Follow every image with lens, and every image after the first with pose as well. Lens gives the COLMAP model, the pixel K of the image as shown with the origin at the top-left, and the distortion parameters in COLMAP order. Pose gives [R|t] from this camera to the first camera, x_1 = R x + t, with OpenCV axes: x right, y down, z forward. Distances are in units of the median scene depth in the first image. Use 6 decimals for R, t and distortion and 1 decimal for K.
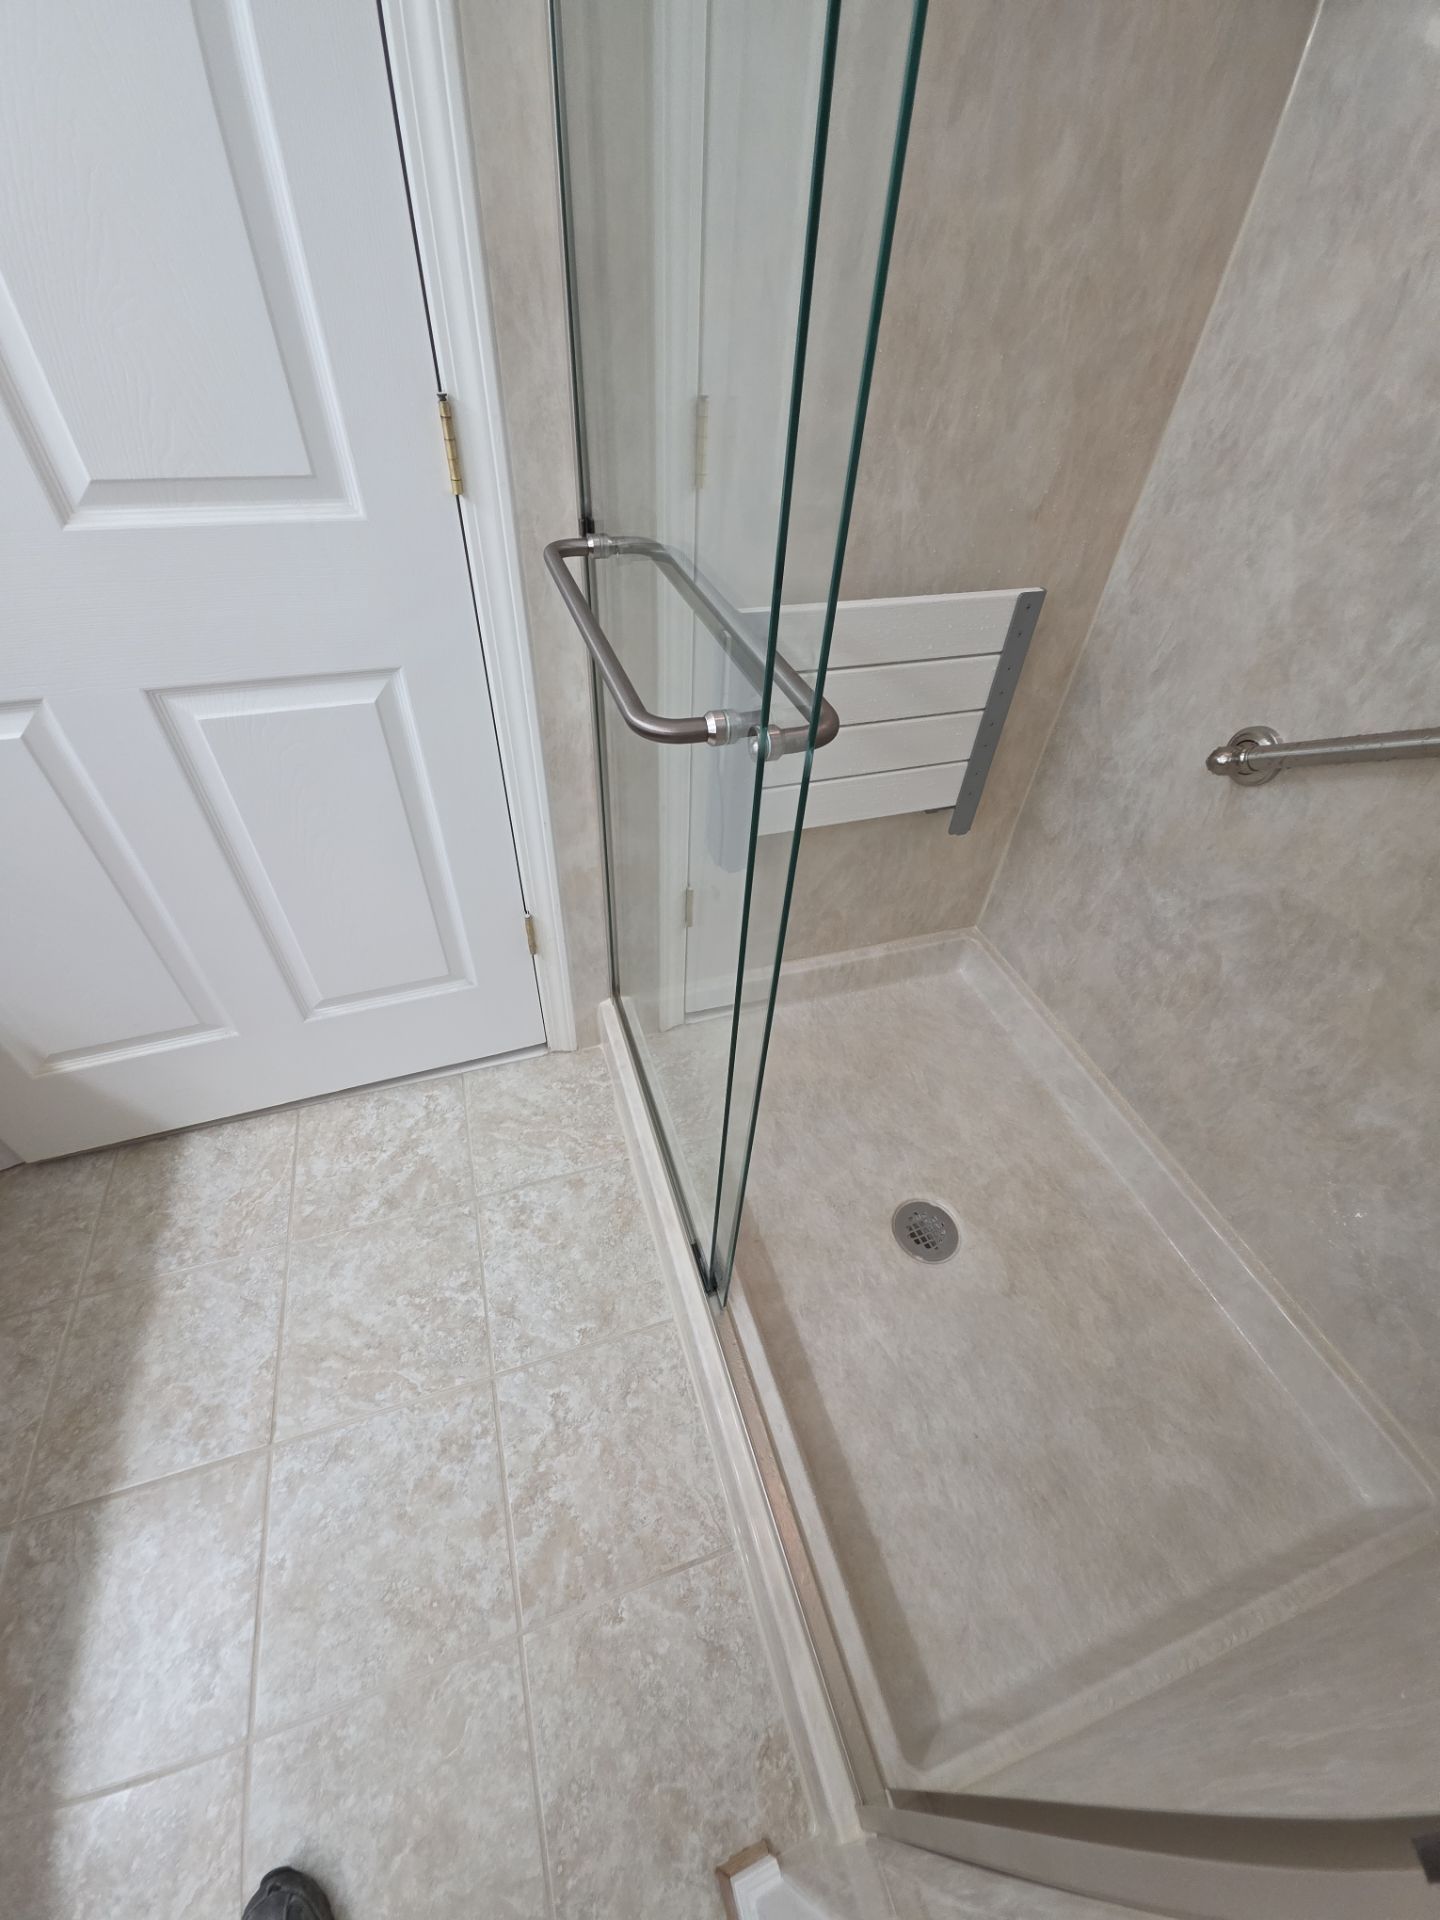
lens RADIAL K [[762.4, 0, 717.3], [0, 762.4, 947.9], [0, 0, 1]] dist [0.012054, -0.007831]
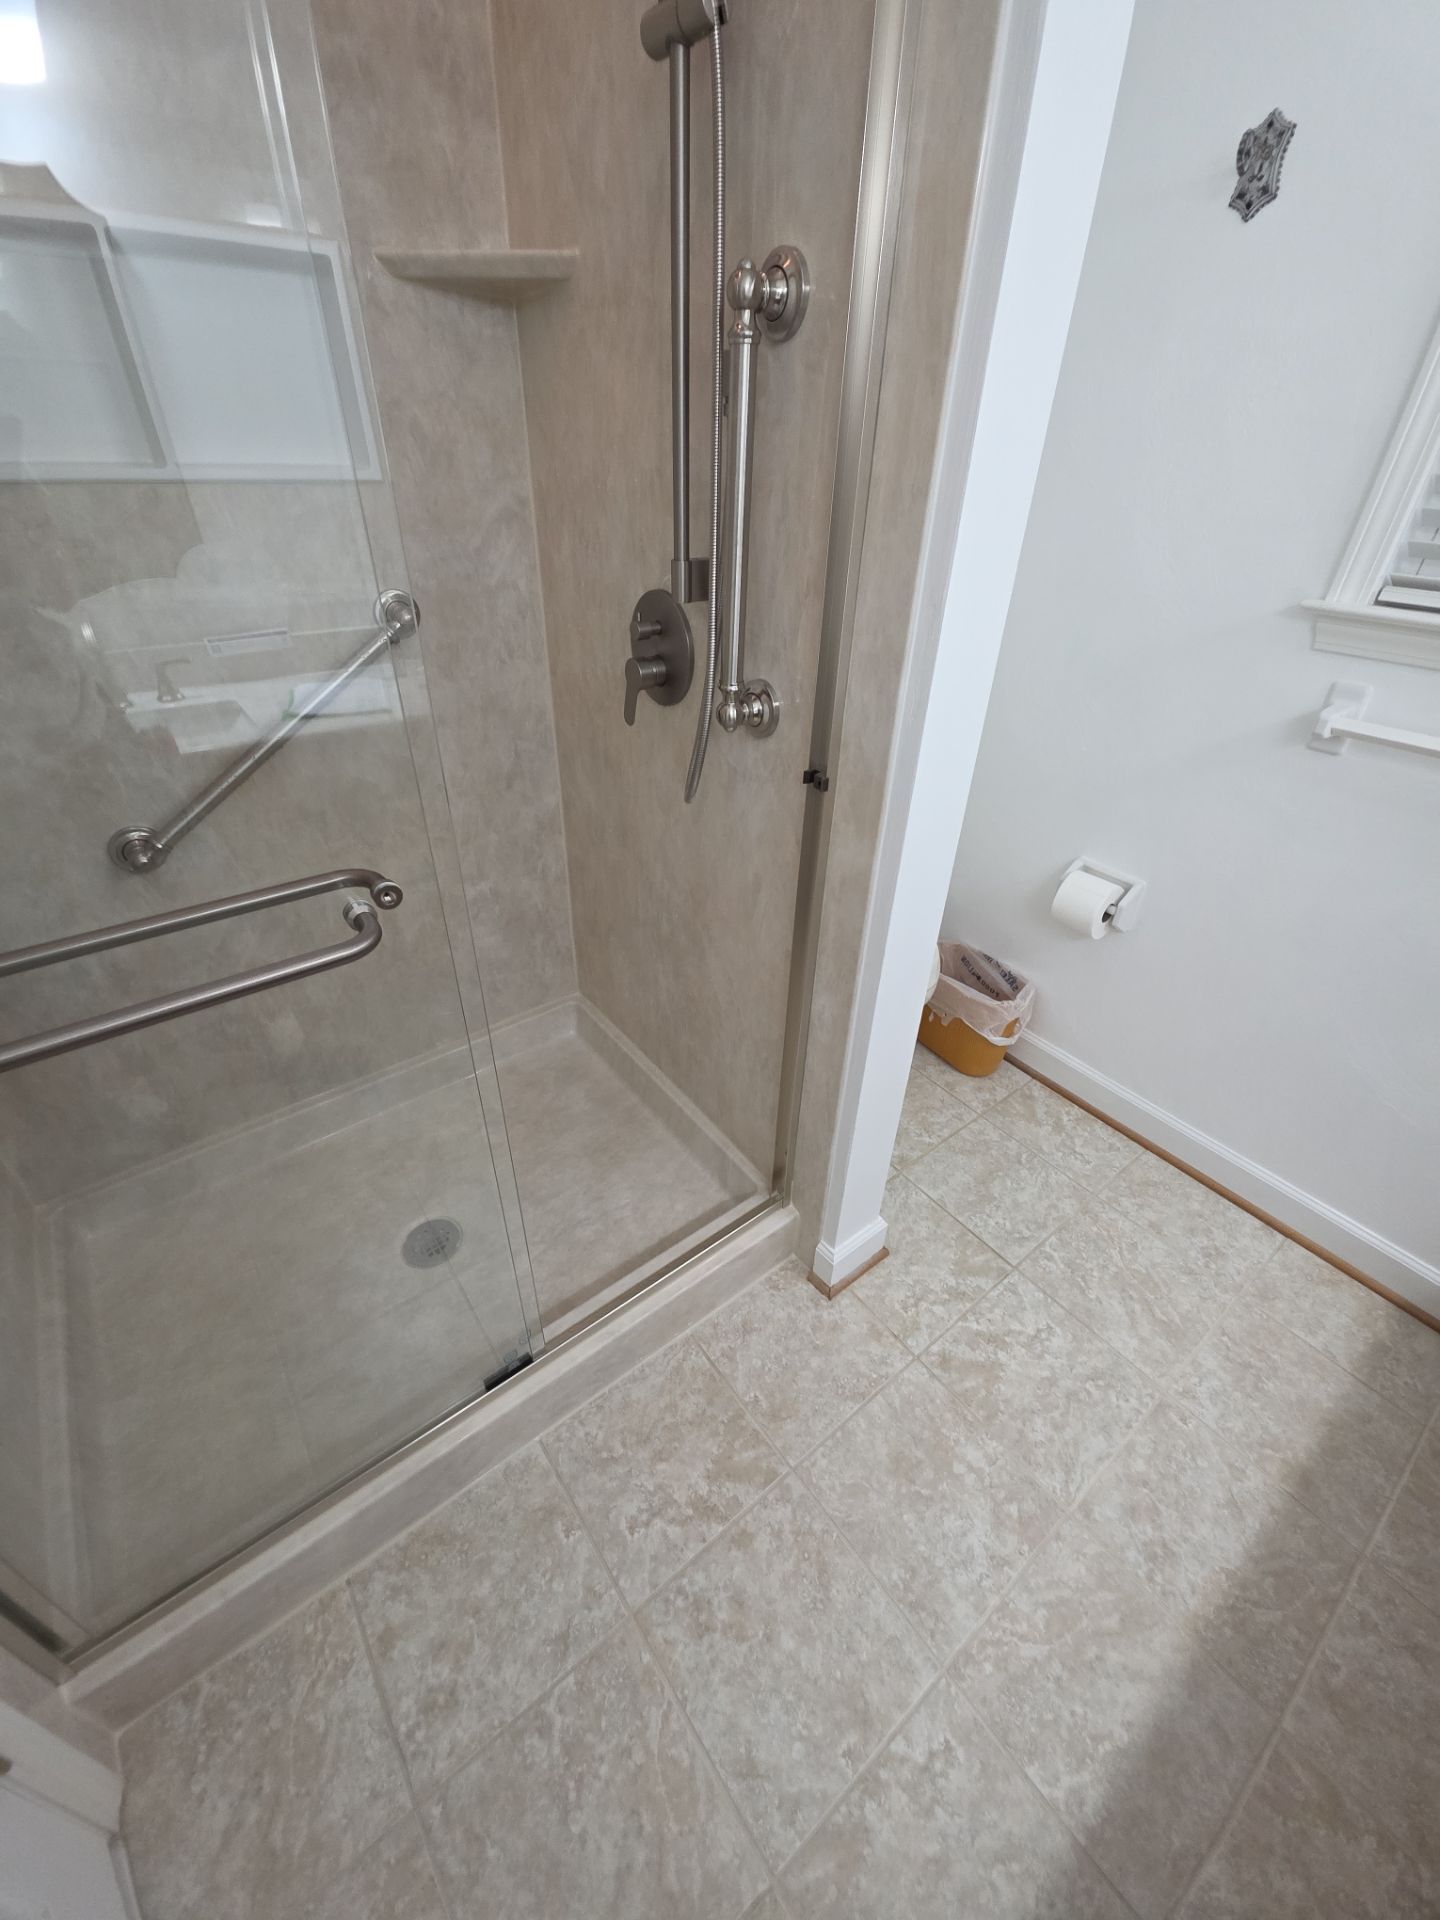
lens RADIAL K [[762.4, 0, 715.2], [0, 762.4, 949.2], [0, 0, 1]] dist [0.012054, -0.007831]
pose [[-0.330892, -0.560888, 0.758891, -0.597177], [0.620330, 0.476736, 0.622827, -0.350615], [-0.711126, 0.676852, 0.190187, 0.211655]]
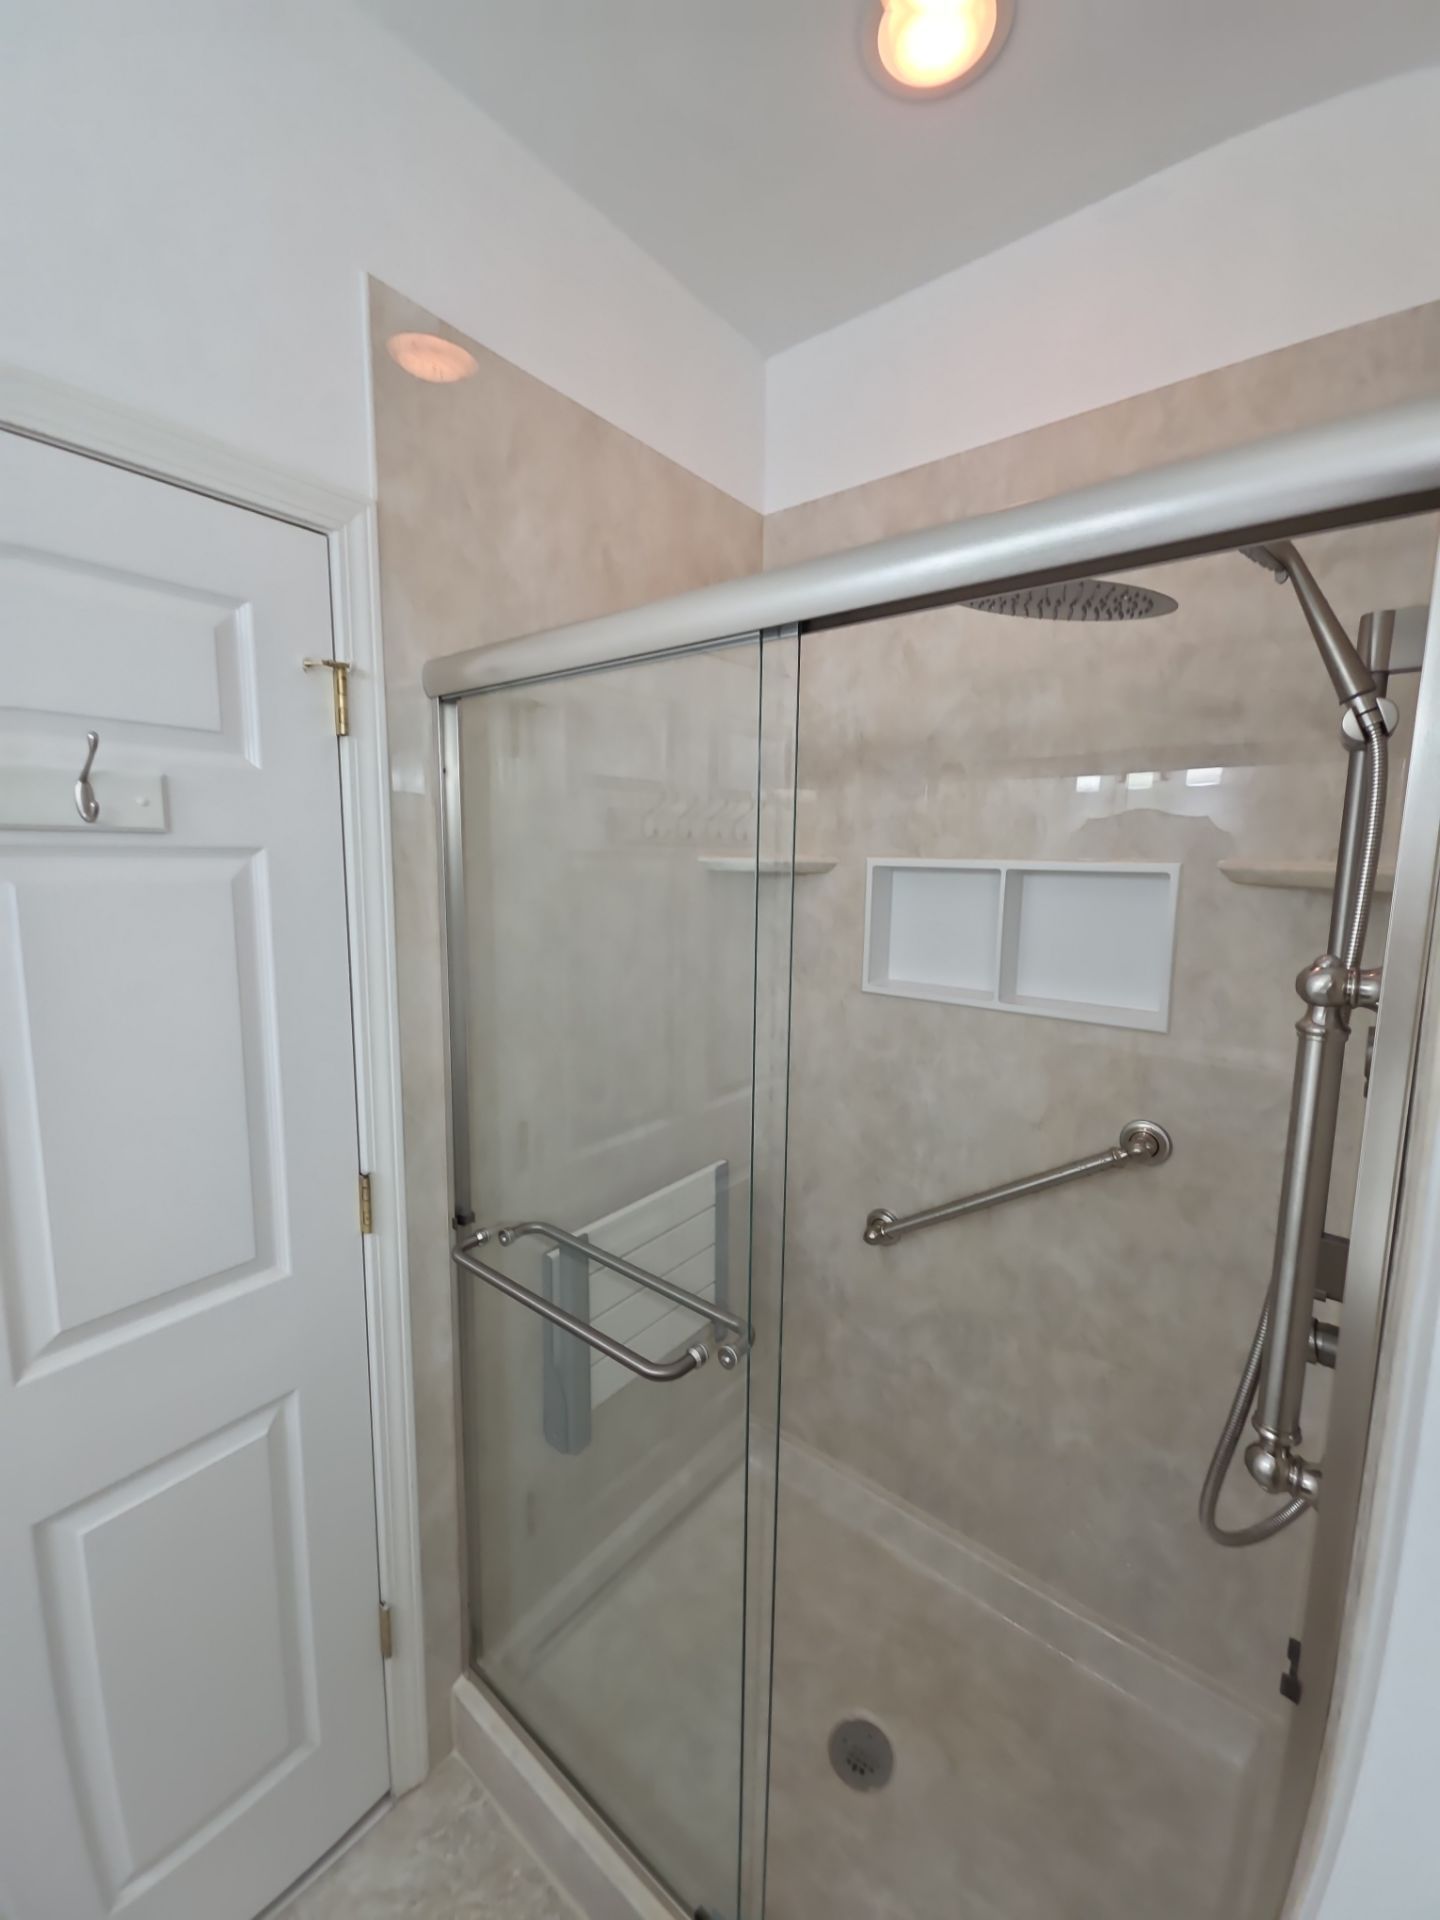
lens RADIAL K [[762.4, 0, 717.7], [0, 762.4, 945.9], [0, 0, 1]] dist [0.012054, -0.007831]
pose [[0.837811, -0.106241, 0.535524, -0.387633], [0.395495, 0.794301, -0.461161, -0.111232], [-0.376373, 0.598163, 0.707492, -0.361261]]
